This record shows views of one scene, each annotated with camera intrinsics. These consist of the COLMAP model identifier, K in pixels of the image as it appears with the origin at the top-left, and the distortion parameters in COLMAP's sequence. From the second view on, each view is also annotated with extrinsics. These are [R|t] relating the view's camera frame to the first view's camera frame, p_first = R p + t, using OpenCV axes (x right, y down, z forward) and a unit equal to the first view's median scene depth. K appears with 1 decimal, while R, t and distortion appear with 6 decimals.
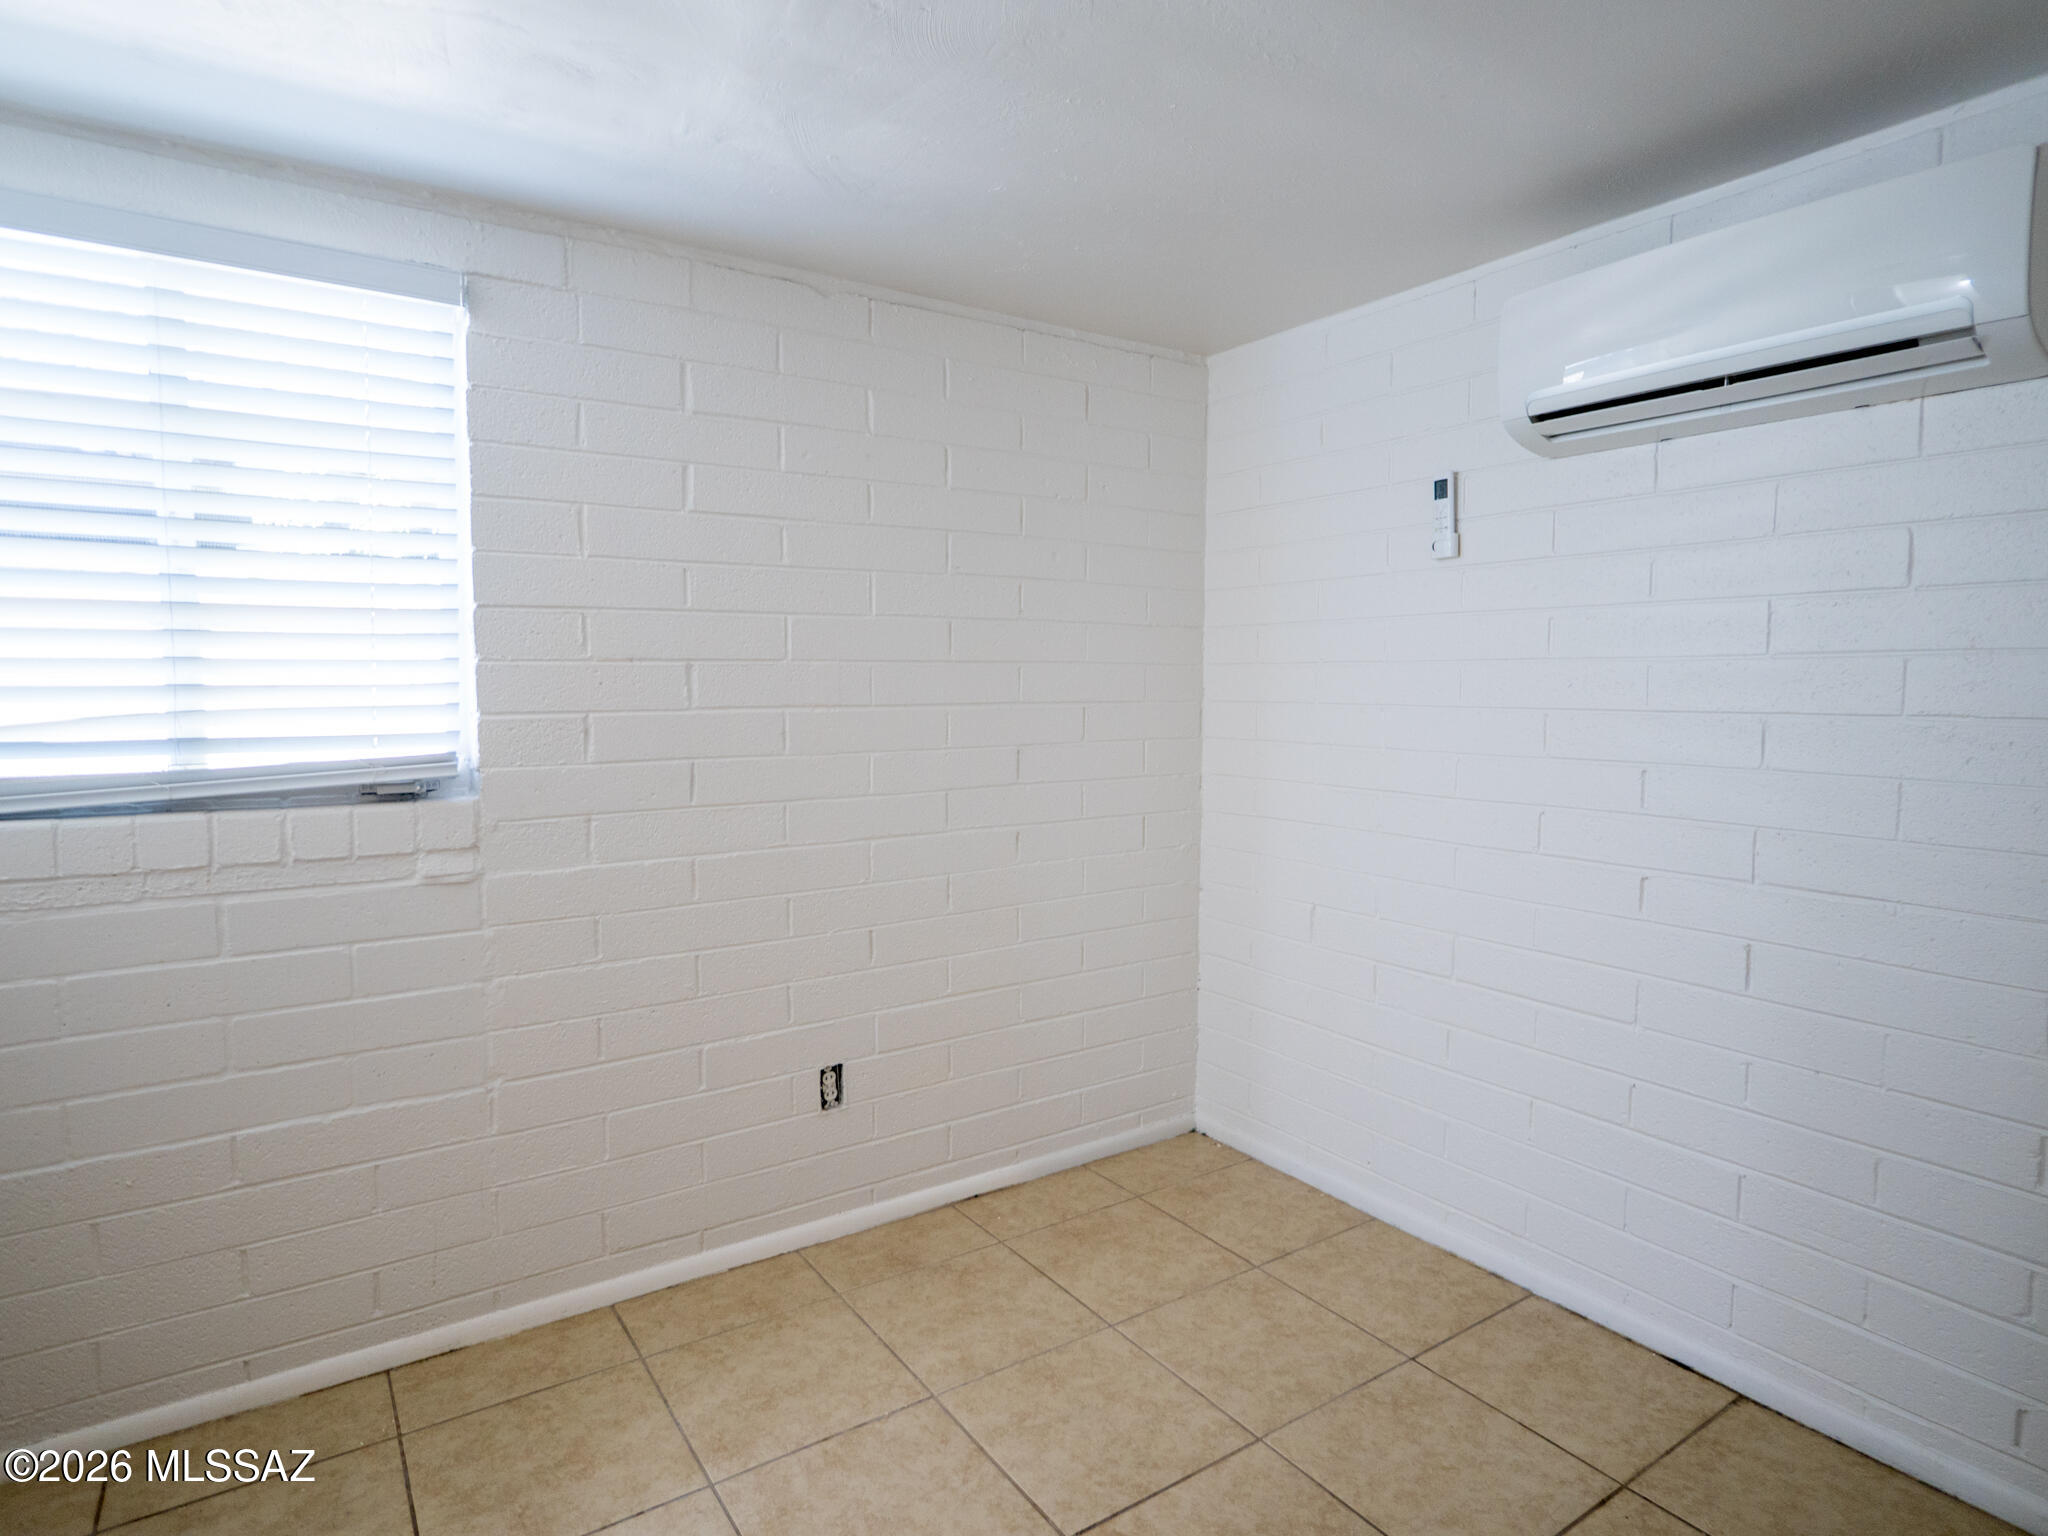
lens RADIAL K [[1133.4, 0, 1036.1], [0, 1133.4, 764.0], [0, 0, 1]] dist [-0.015986, 0.003031]
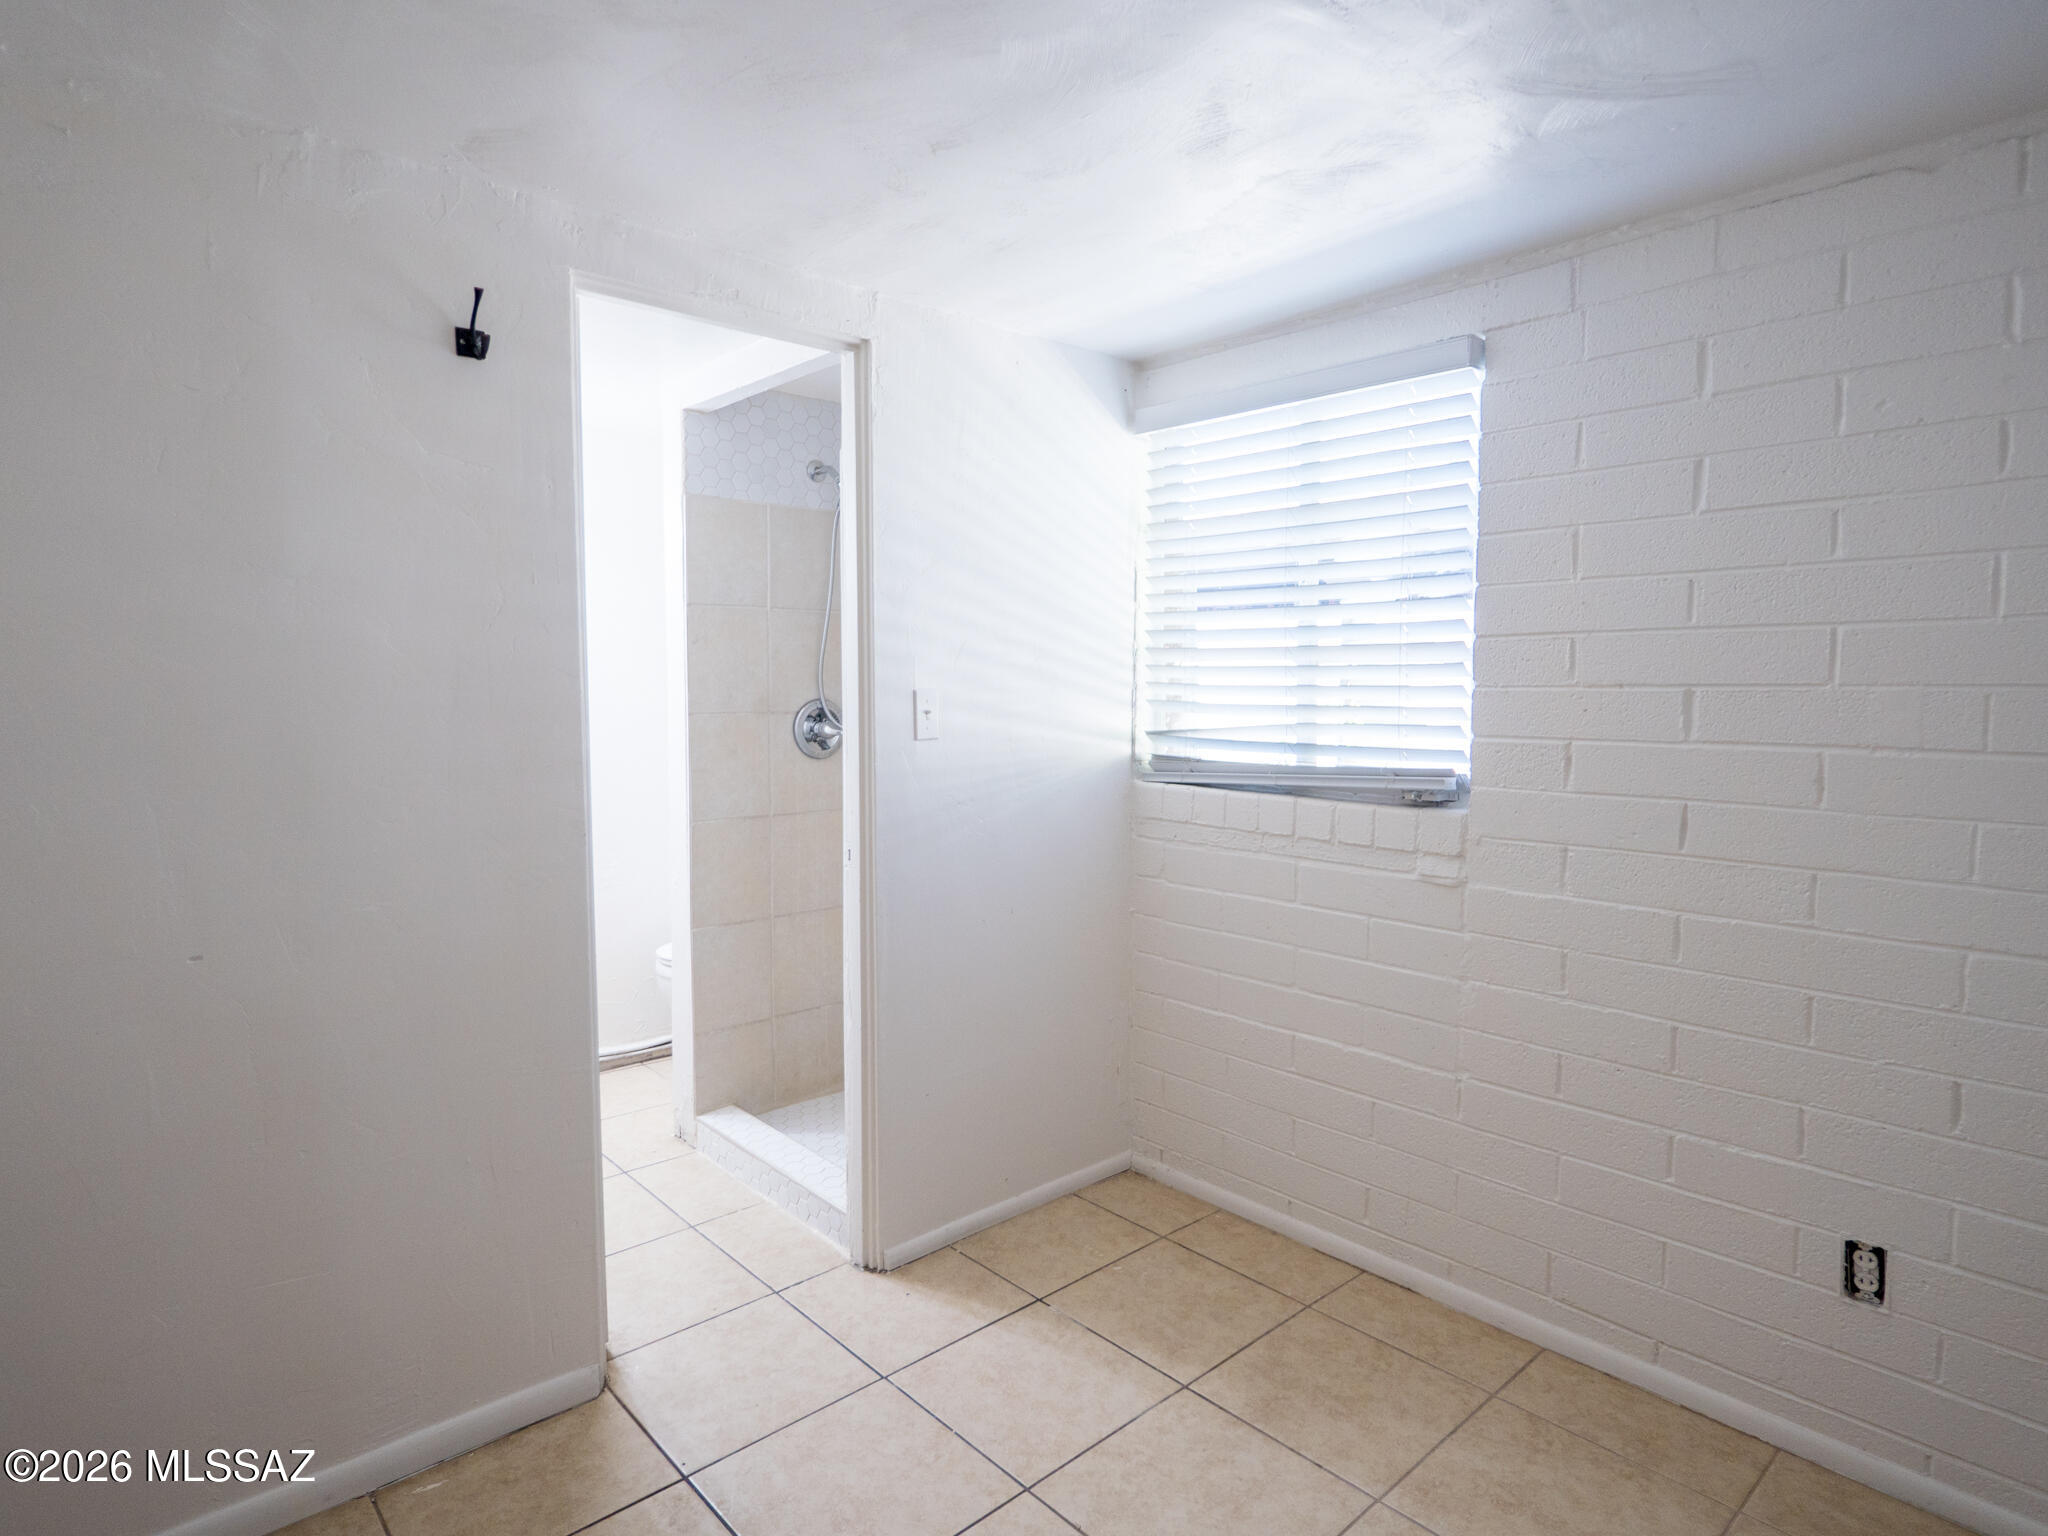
lens RADIAL K [[1133.4, 0, 1028.2], [0, 1133.4, 769.3], [0, 0, 1]] dist [-0.015986, 0.003031]
pose [[0.134271, 0.074466, -0.988143, 0.540524], [-0.076401, 0.994982, 0.064600, -0.050907], [0.987995, 0.066821, 0.139287, 0.434228]]
